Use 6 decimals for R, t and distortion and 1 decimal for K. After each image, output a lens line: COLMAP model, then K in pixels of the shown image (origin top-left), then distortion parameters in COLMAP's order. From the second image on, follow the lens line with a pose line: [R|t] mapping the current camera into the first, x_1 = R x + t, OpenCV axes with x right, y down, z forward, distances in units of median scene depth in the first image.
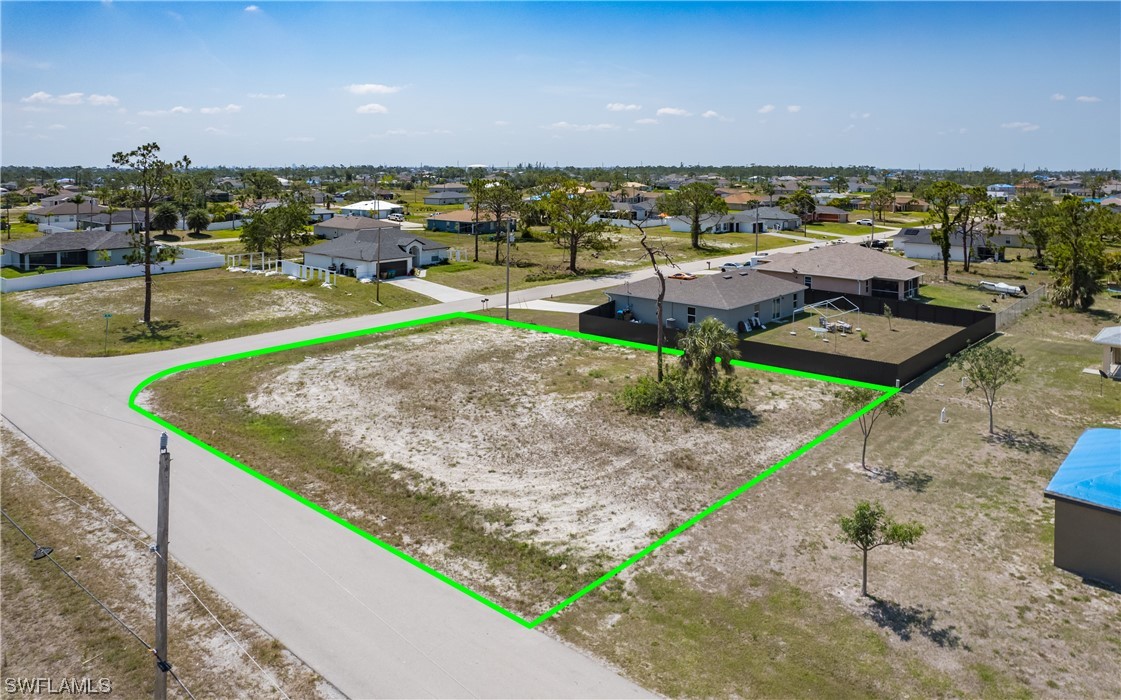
lens RADIAL K [[755.2, 0, 580.4], [0, 755.2, 351.6], [0, 0, 1]] dist [-0.034655, 0.002584]
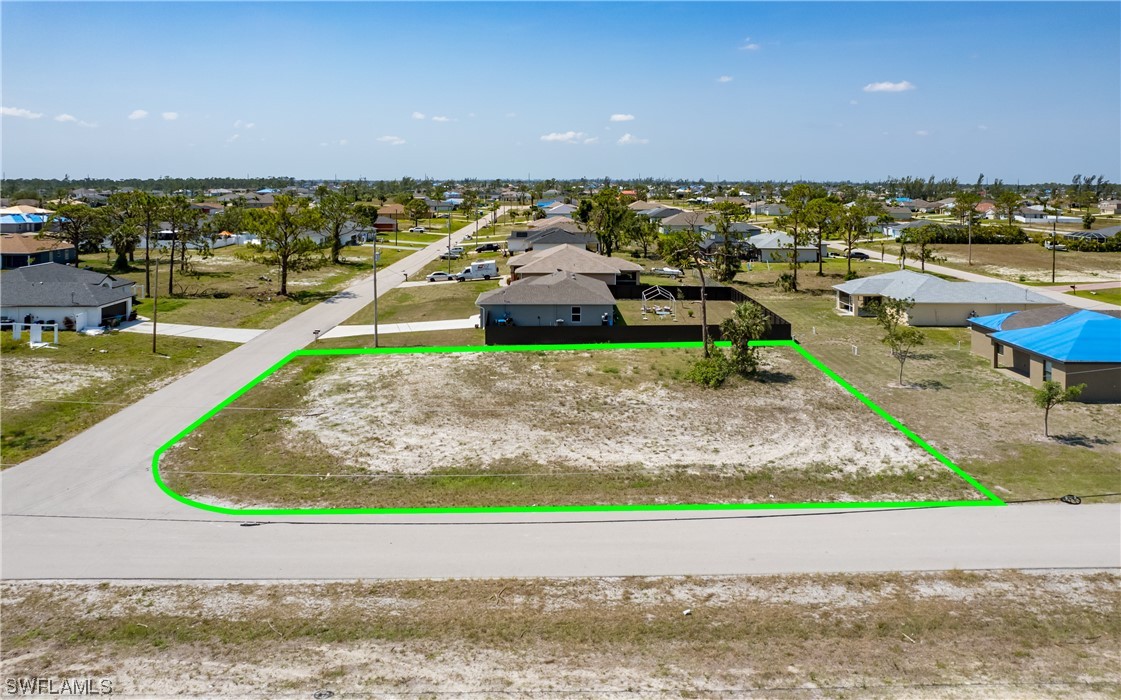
lens RADIAL K [[755.2, 0, 580.4], [0, 755.2, 351.6], [0, 0, 1]] dist [-0.034655, 0.002584]
pose [[0.733036, -0.149683, 0.663516, -1.110583], [0.159027, 0.986165, 0.046781, -0.083724], [-0.661339, 0.071225, 0.746698, 0.315550]]
